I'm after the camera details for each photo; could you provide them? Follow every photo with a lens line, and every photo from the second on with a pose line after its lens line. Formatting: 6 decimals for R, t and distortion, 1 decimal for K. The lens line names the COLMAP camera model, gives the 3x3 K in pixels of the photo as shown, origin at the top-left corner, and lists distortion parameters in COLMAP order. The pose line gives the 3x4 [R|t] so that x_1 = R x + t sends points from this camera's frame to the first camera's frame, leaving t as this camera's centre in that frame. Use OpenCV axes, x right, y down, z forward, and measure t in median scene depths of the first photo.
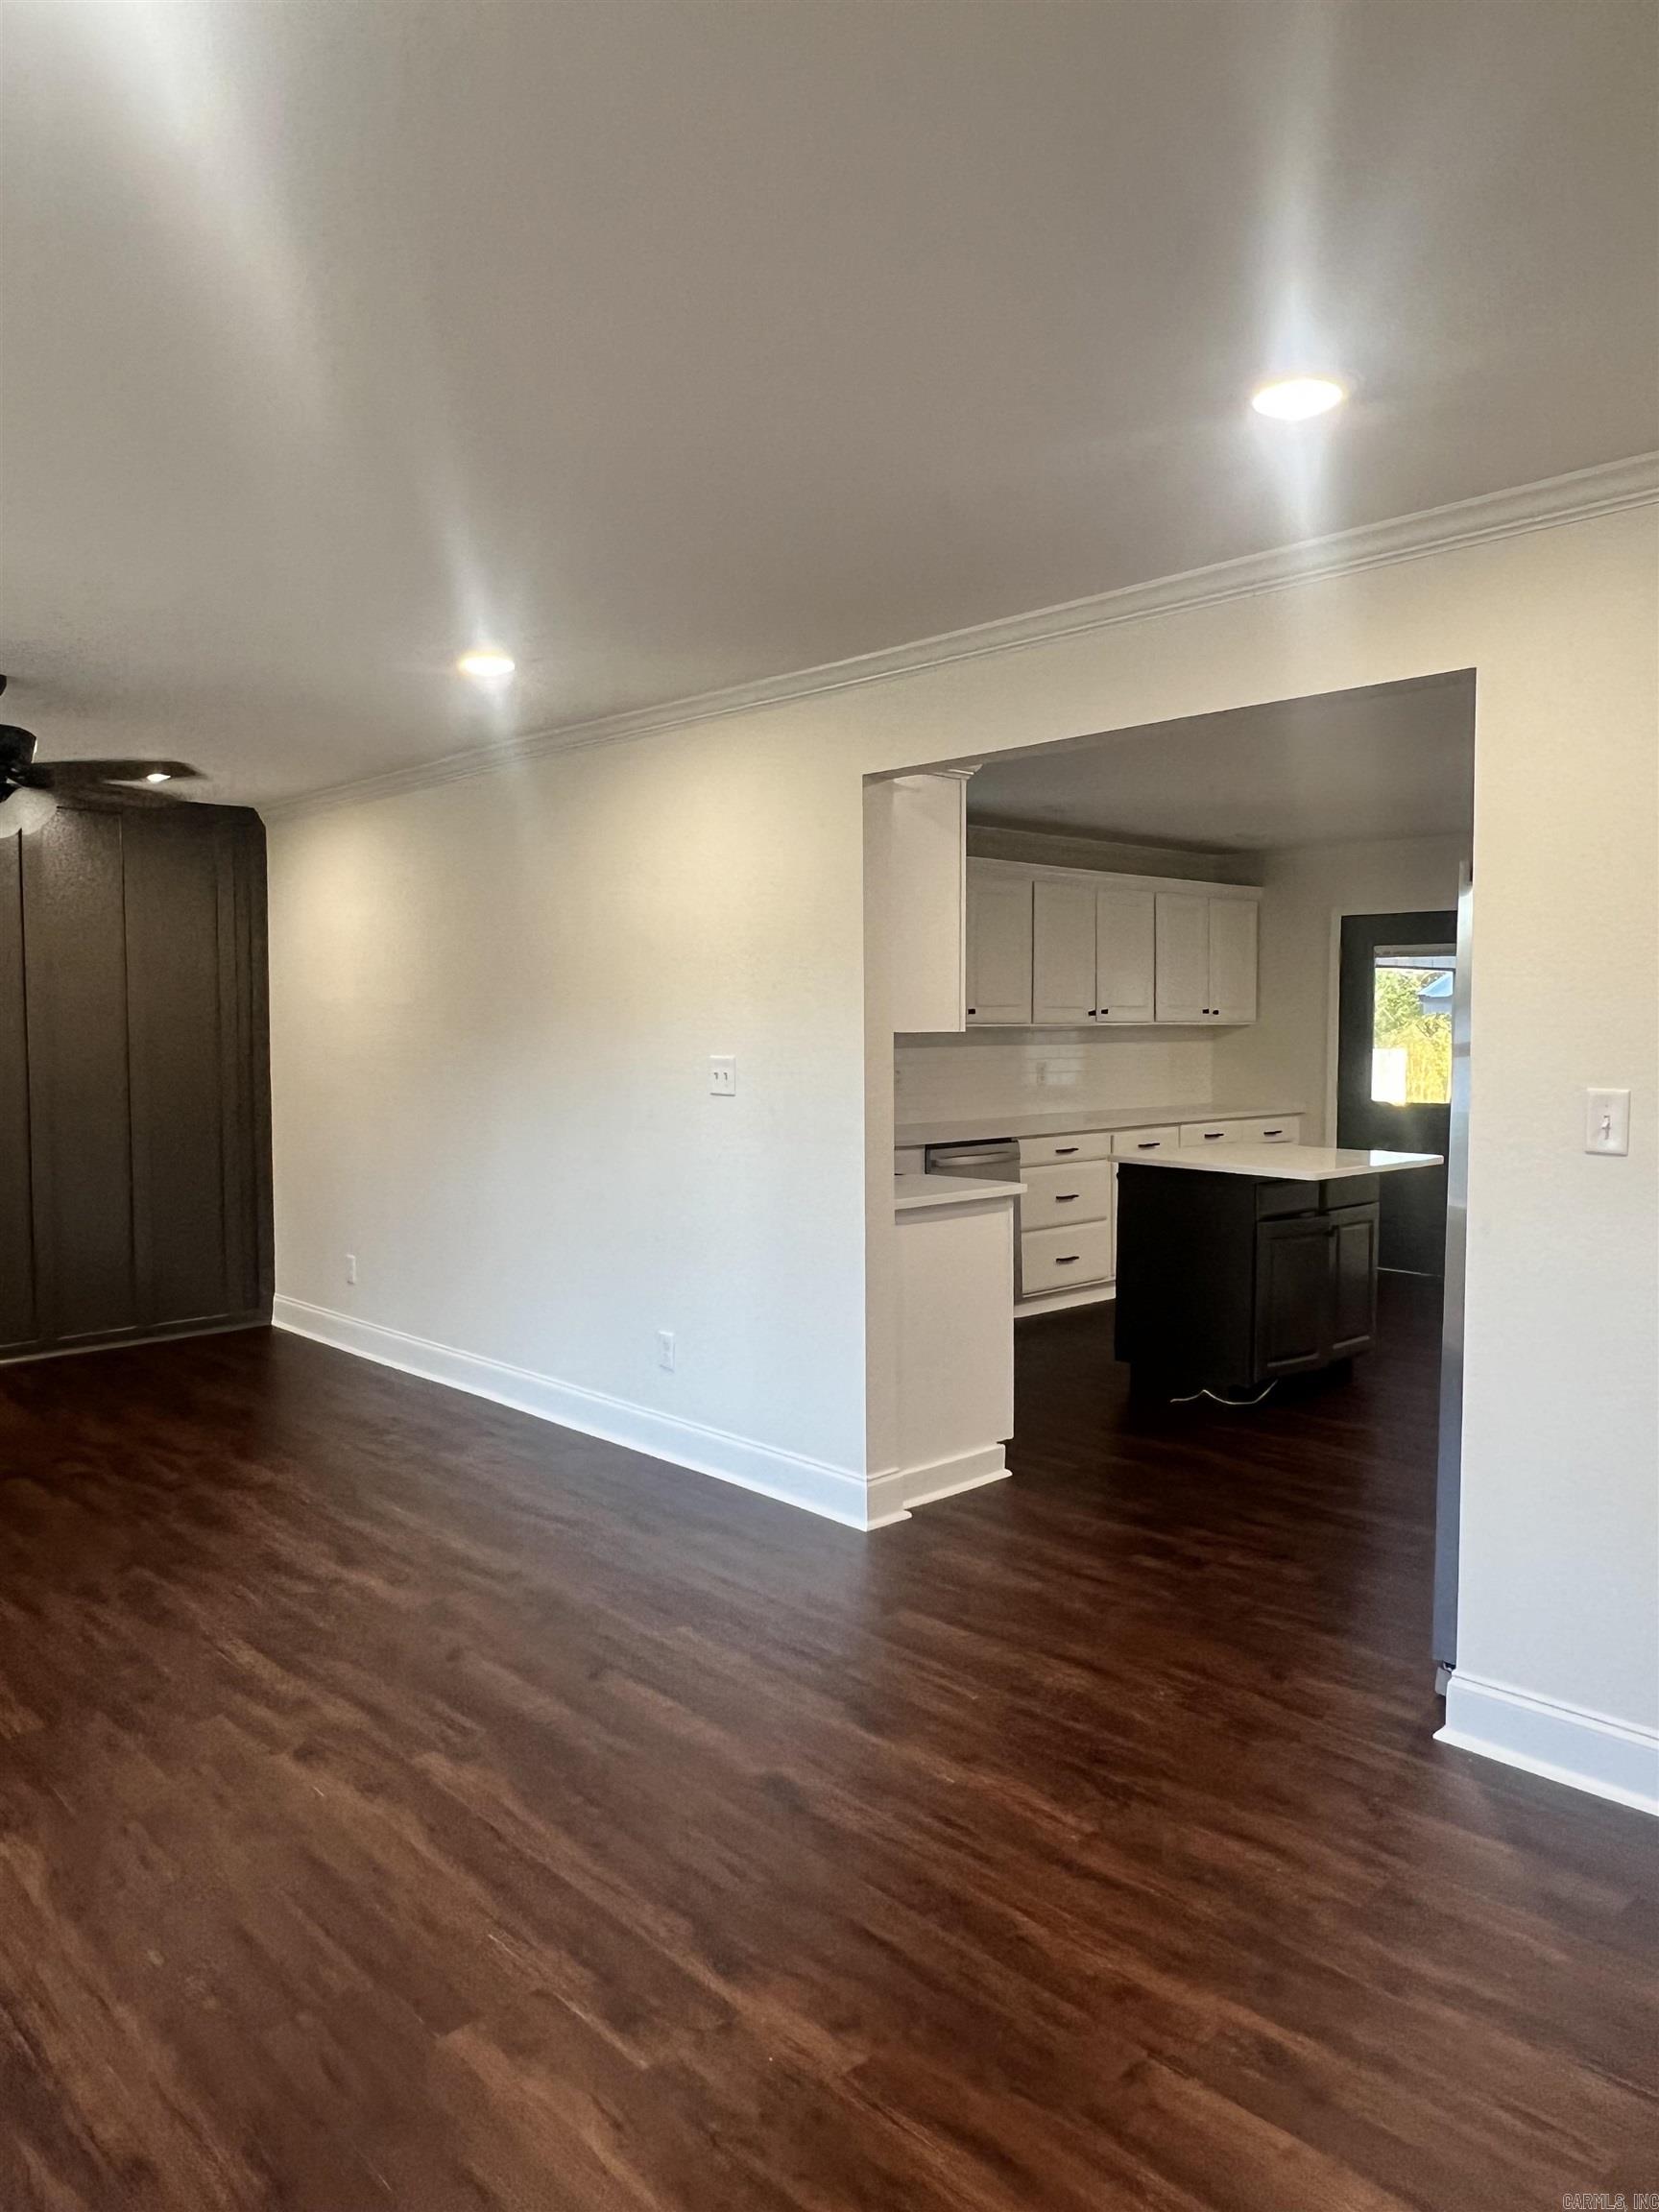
lens RADIAL K [[1495.6, 0, 822.5], [0, 1495.6, 1105.7], [0, 0, 1]] dist [-0.004363, -0.002585]
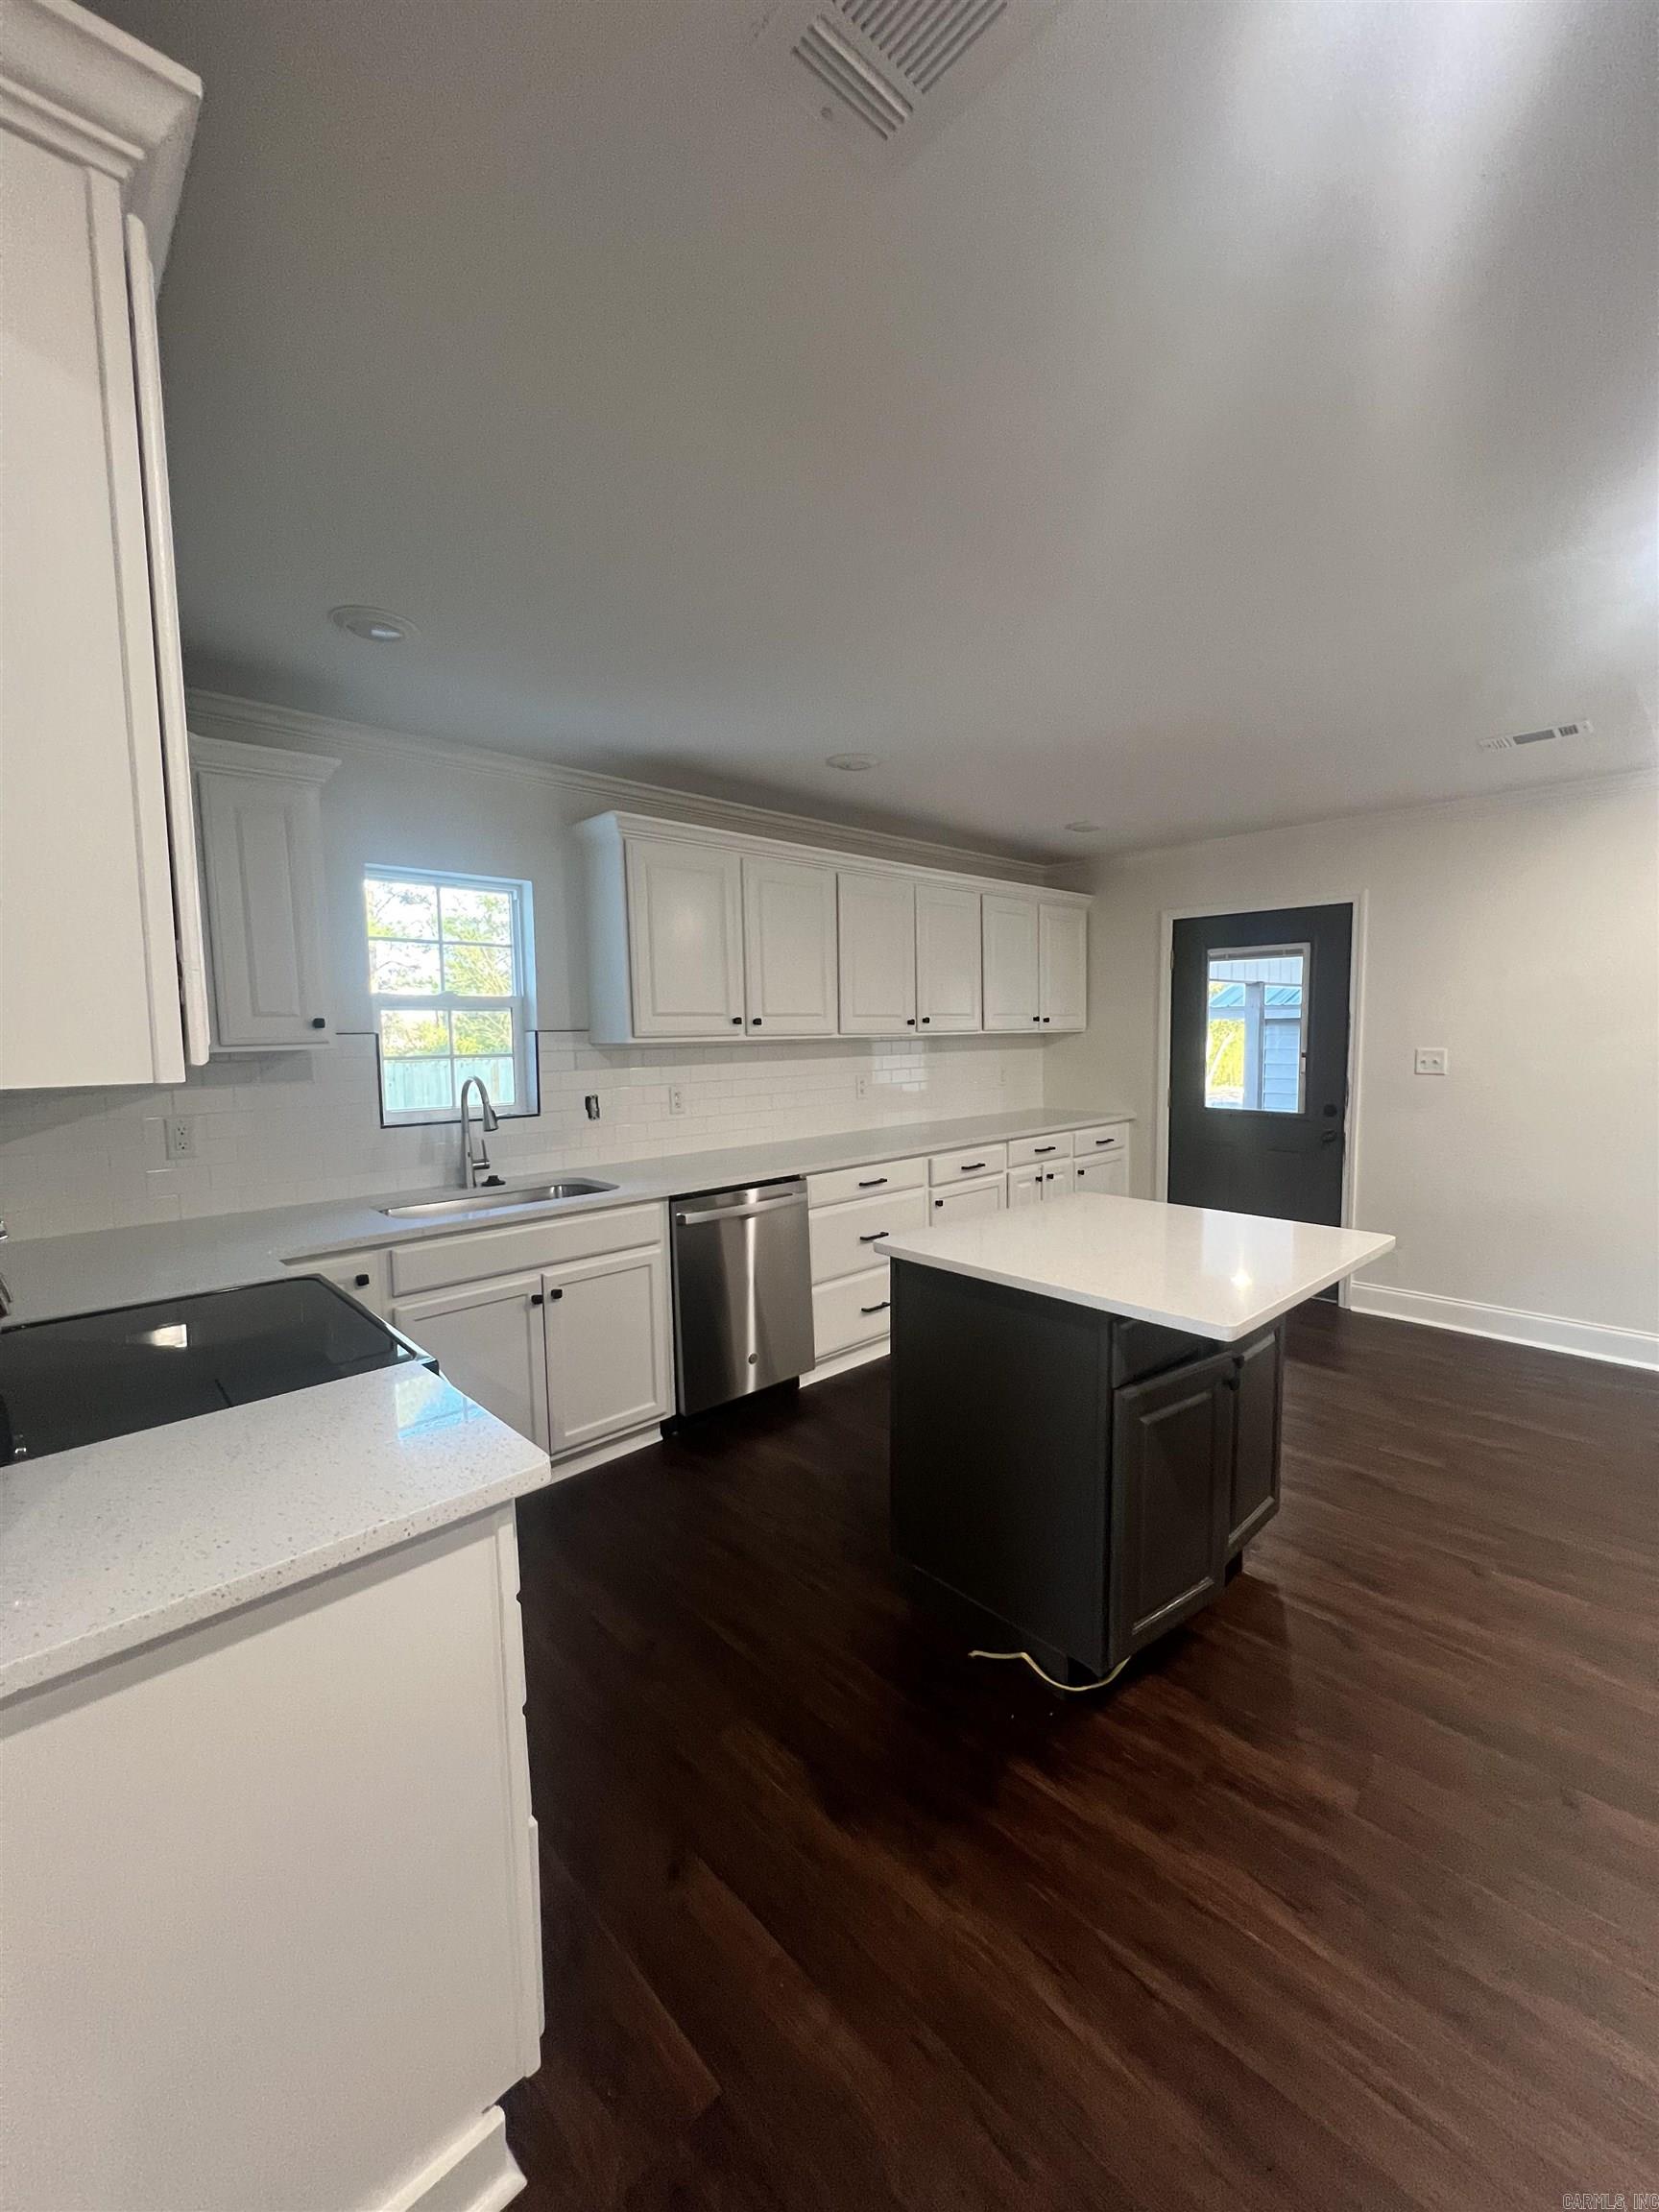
lens RADIAL K [[874.4, 0, 832.0], [0, 874.4, 1101.4], [0, 0, 1]] dist [-0.002503, 0.000680]
pose [[0.999830, -0.014691, 0.011183, 0.232279], [0.014407, 0.999582, 0.025051, -0.051053], [-0.011546, -0.024885, 0.999624, 0.859509]]
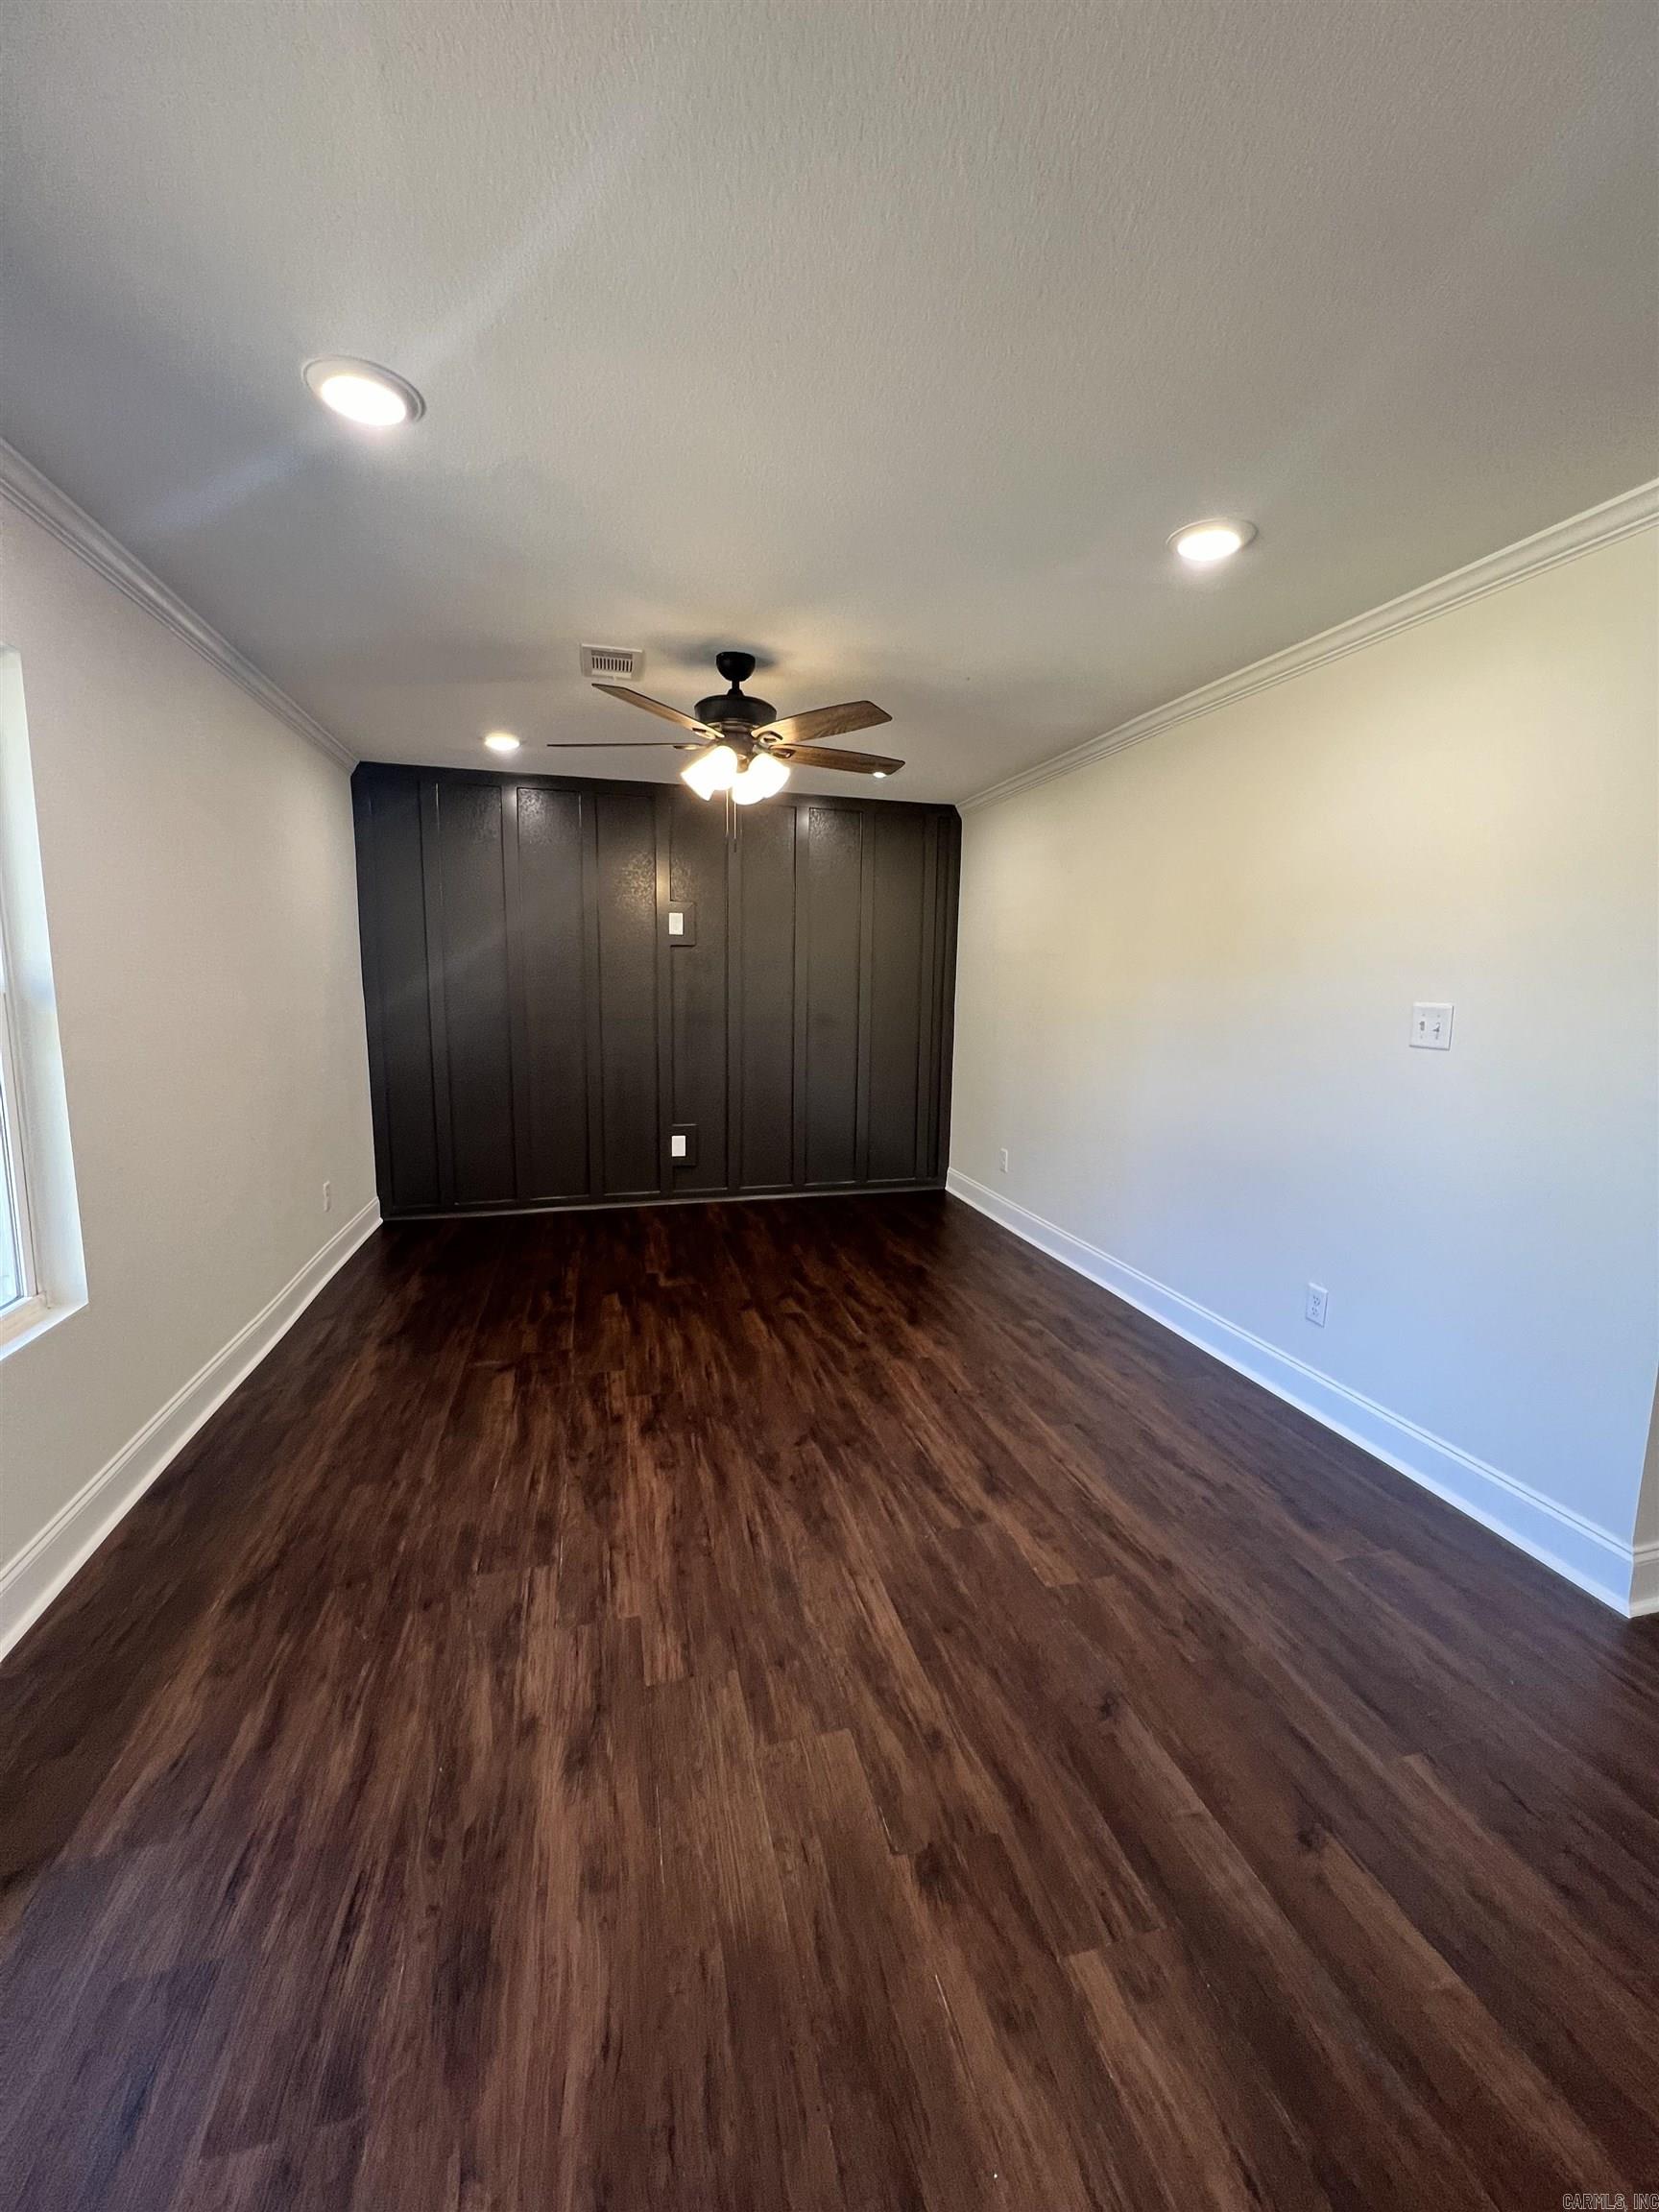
lens RADIAL K [[874.4, 0, 837.8], [0, 874.4, 1104.2], [0, 0, 1]] dist [-0.002503, 0.000680]
pose [[0.881096, 0.085406, -0.465162, -0.142969], [-0.045812, 0.994347, 0.095791, -0.008095], [0.470714, -0.063091, 0.880027, 0.406791]]
